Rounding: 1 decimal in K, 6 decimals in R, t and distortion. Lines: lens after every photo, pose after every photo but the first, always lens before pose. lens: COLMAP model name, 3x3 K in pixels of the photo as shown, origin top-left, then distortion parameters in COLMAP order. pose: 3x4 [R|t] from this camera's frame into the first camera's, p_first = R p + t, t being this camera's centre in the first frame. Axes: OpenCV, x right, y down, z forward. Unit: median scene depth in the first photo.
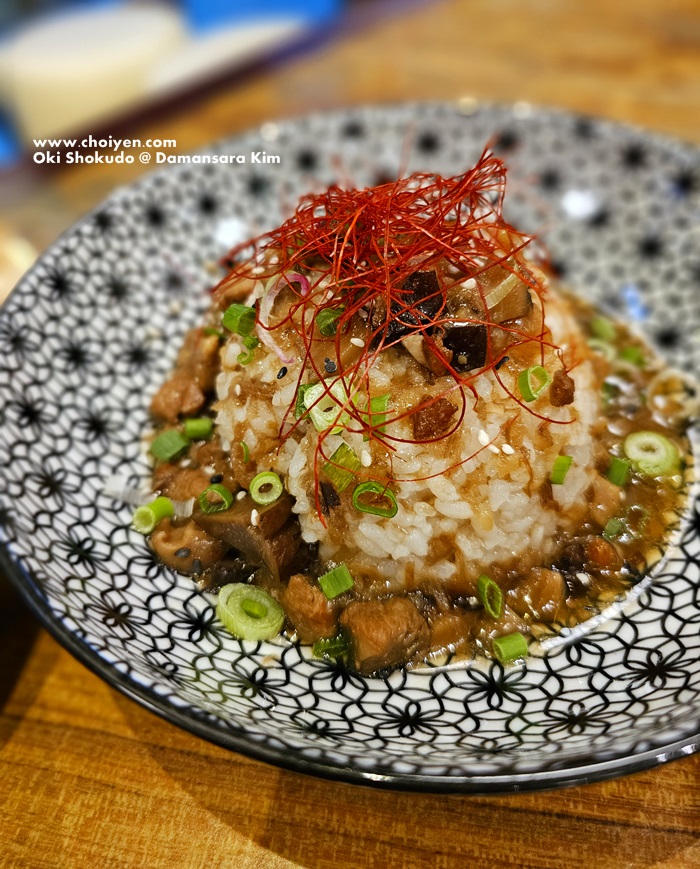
lens RADIAL K [[624.8, 0, 349.8], [0, 624.8, 434.1], [0, 0, 1]] dist [-0.043918, 0.001362]
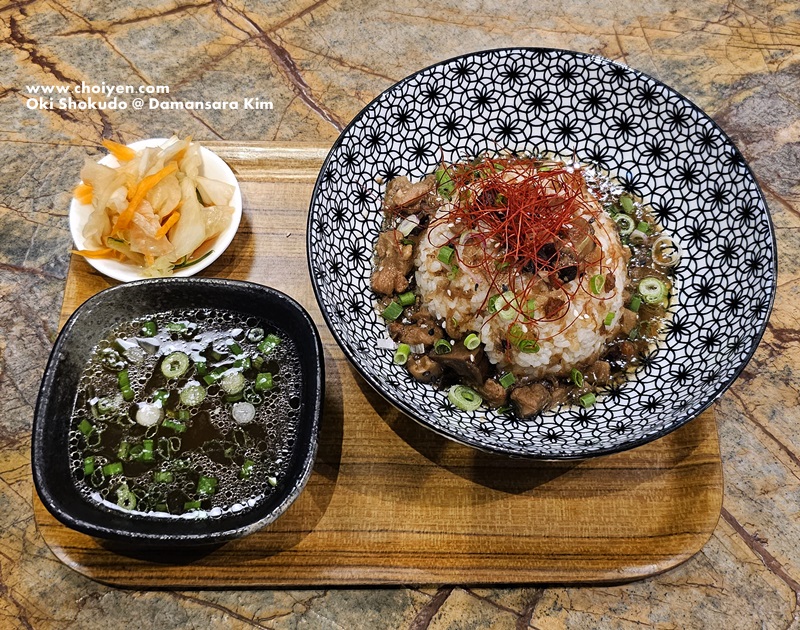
lens RADIAL K [[754.2, 0, 400.3], [0, 754.2, 315.1], [0, 0, 1]] dist [0.007715, 0.000000]
pose [[0.989373, -0.110662, 0.094317, -0.613828], [0.081274, 0.958758, 0.272356, -0.721576], [-0.120567, -0.261796, 0.957563, -1.390480]]
